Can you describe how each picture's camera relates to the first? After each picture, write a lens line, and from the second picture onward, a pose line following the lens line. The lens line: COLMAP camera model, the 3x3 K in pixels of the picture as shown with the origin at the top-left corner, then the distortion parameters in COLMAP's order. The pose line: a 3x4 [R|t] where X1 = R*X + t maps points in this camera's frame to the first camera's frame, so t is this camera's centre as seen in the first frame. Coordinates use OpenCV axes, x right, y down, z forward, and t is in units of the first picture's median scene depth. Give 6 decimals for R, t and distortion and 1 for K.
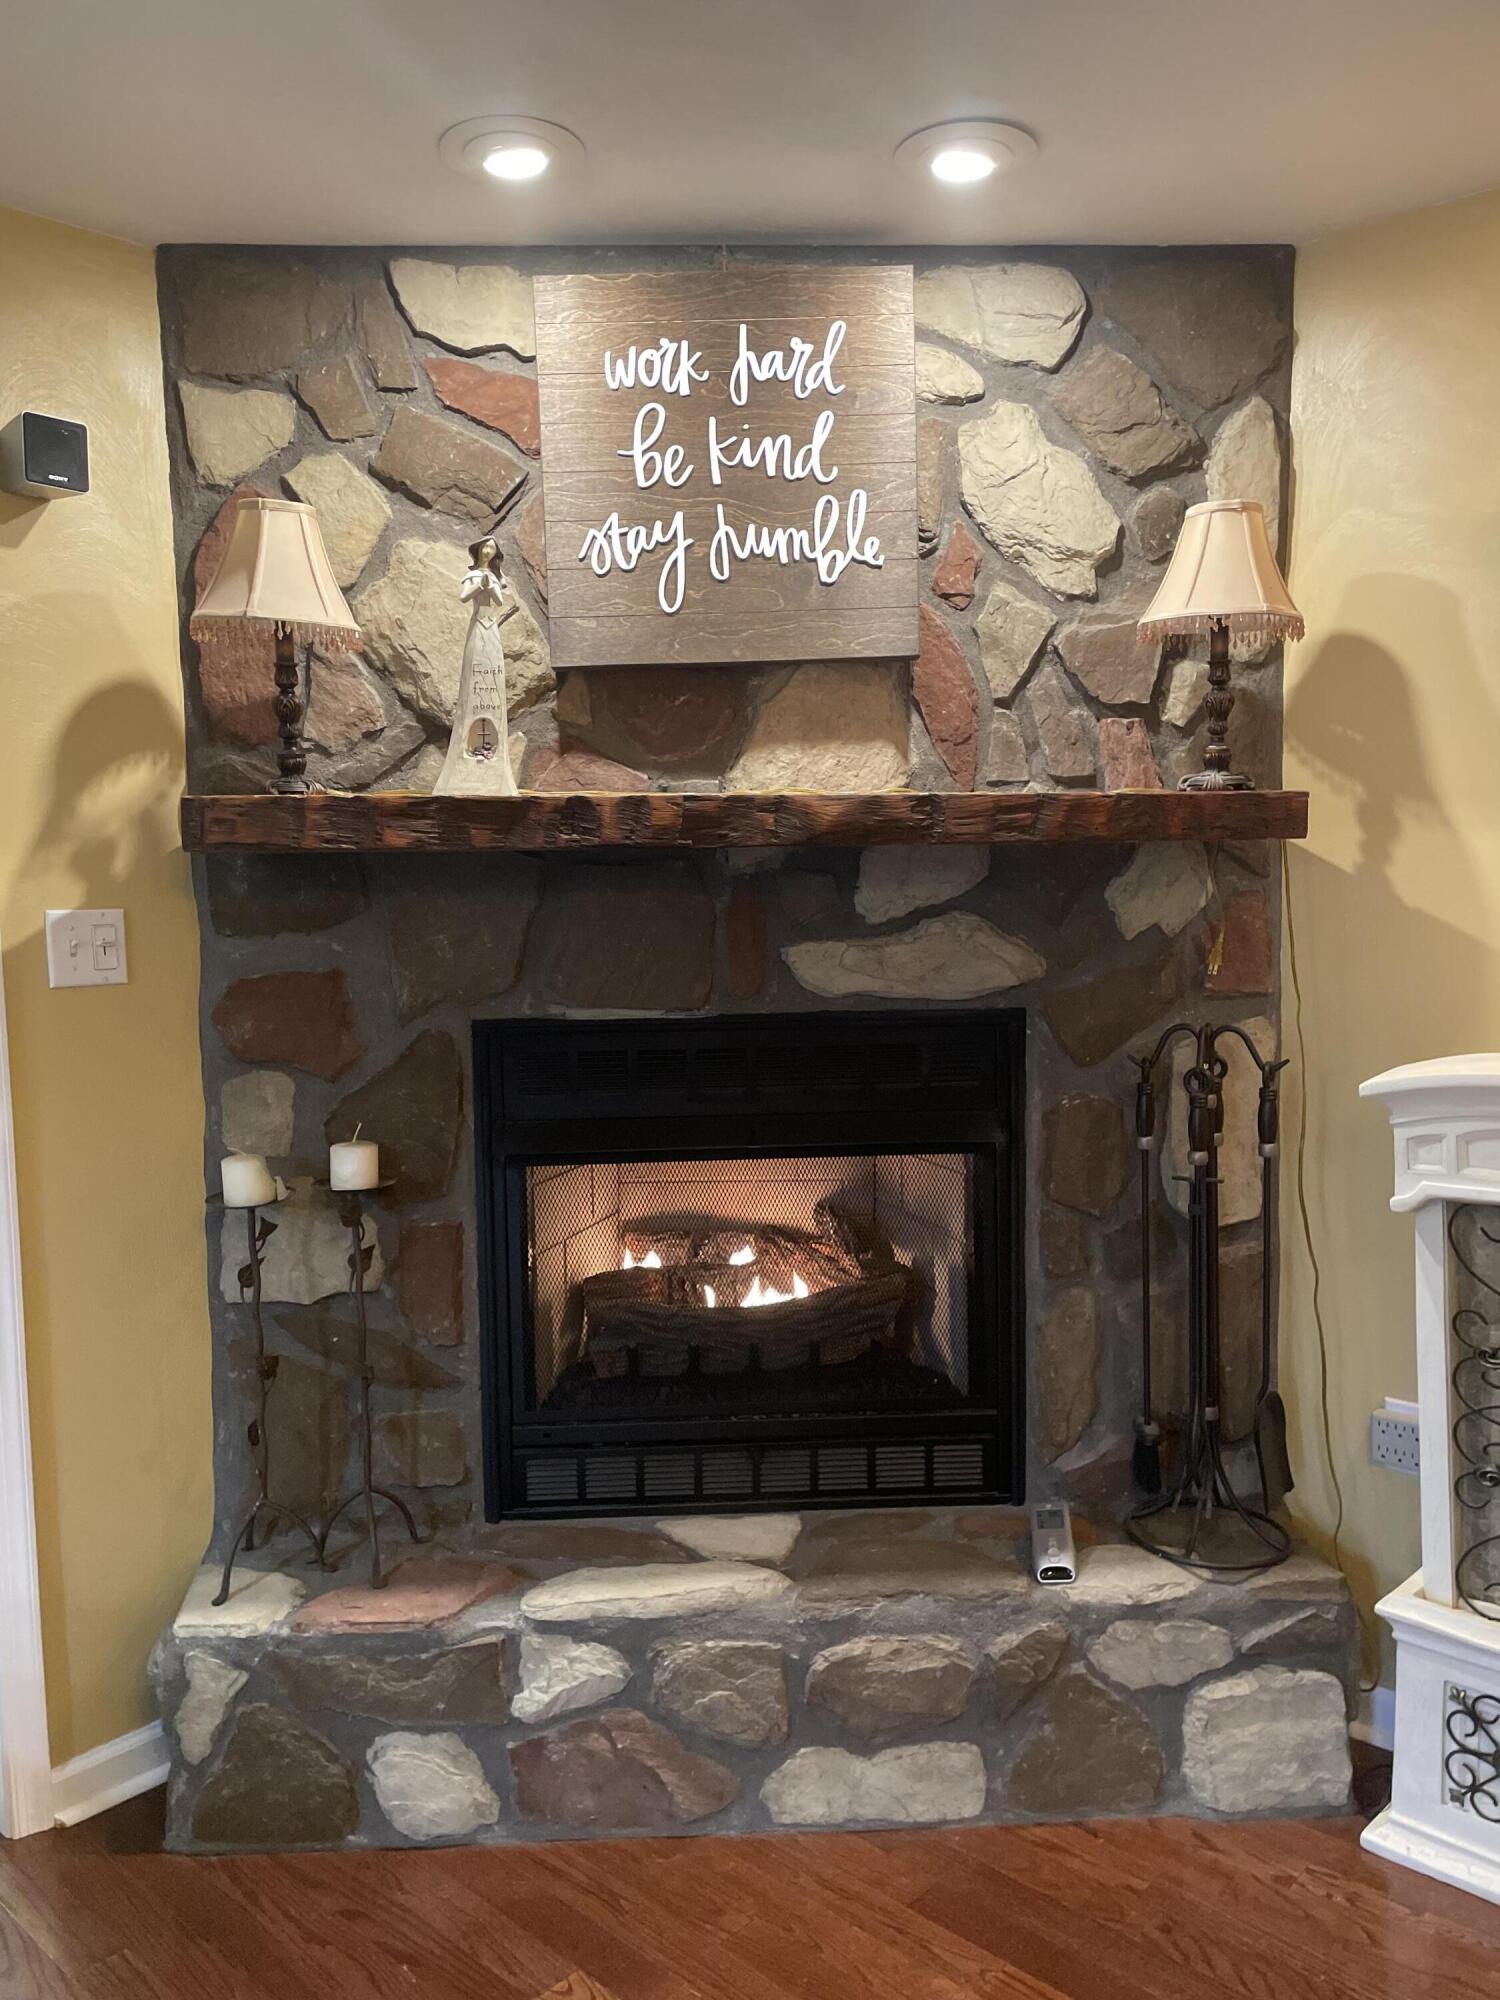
lens RADIAL K [[1489.9, 0, 750.0], [0, 1489.9, 1000.0], [0, 0, 1]] dist [0.083592, -0.096131]
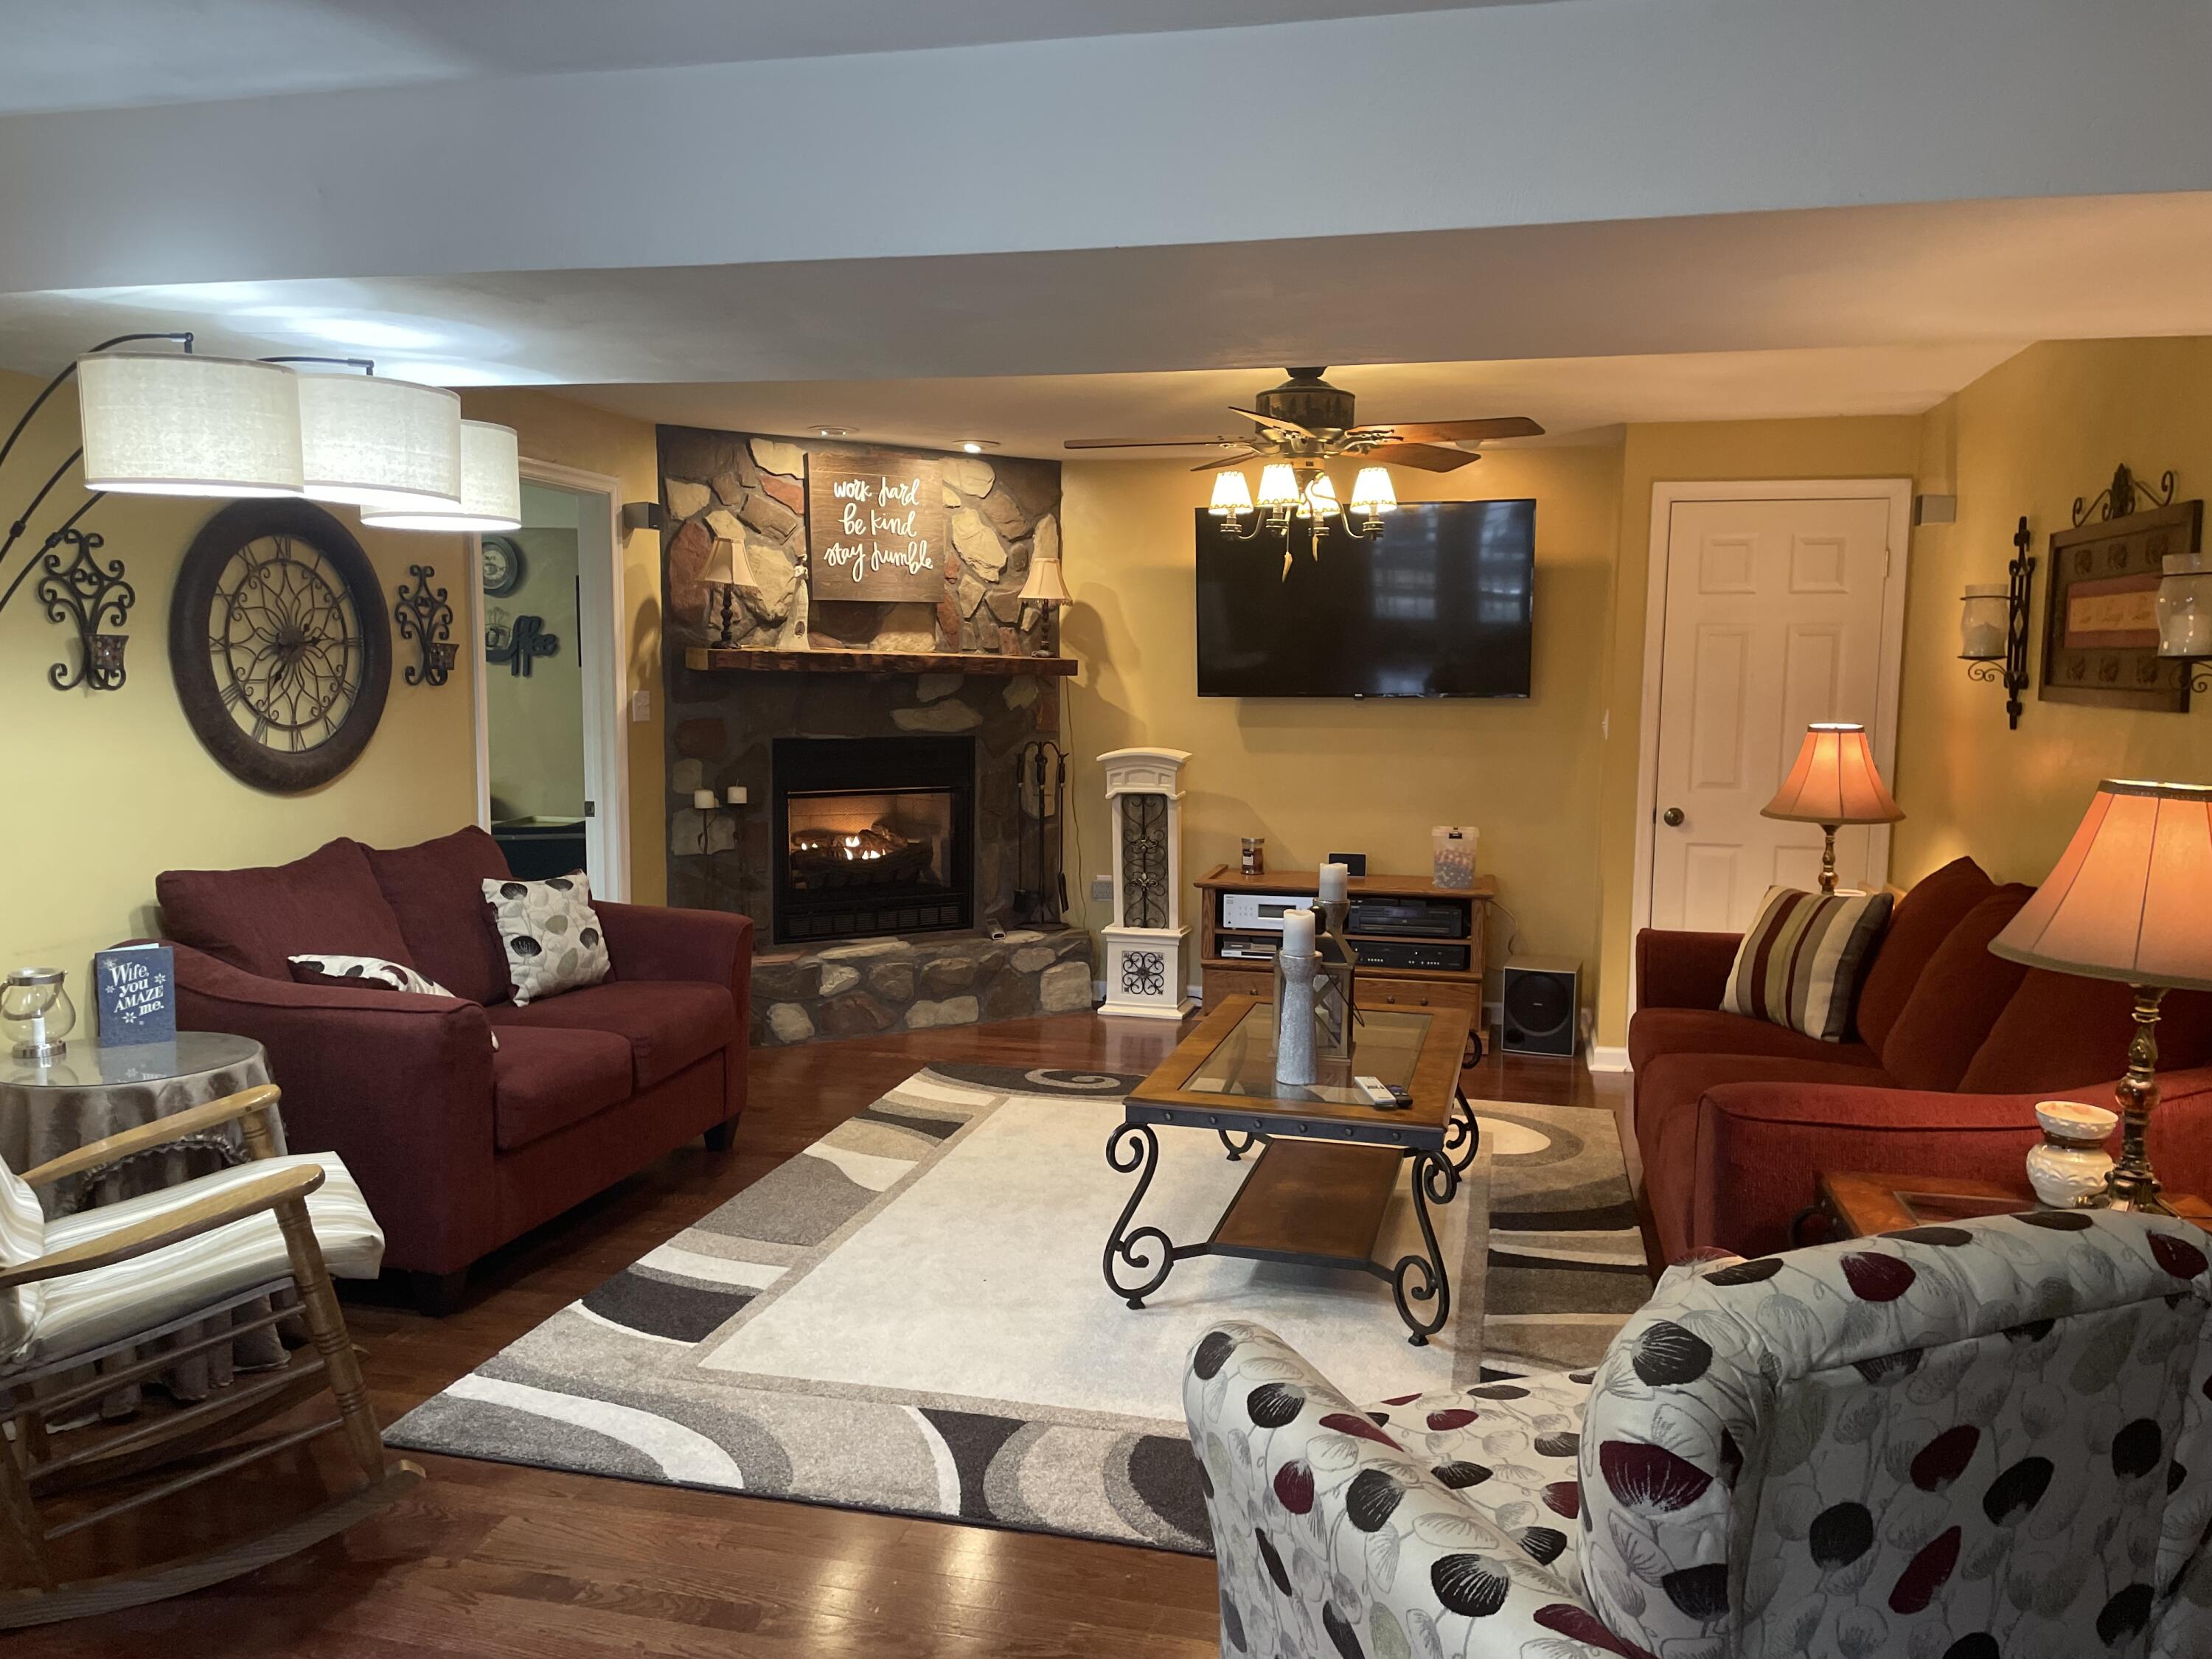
lens RADIAL K [[1709.2, 0, 1106.0], [0, 1709.2, 829.5], [0, 0, 1]] dist [0.064441, -0.001292]
pose [[0.870912, -0.019728, 0.491043, -1.133707], [0.016860, 0.999805, 0.010265, 0.148182], [-0.491149, -0.000661, 0.871075, -1.791080]]
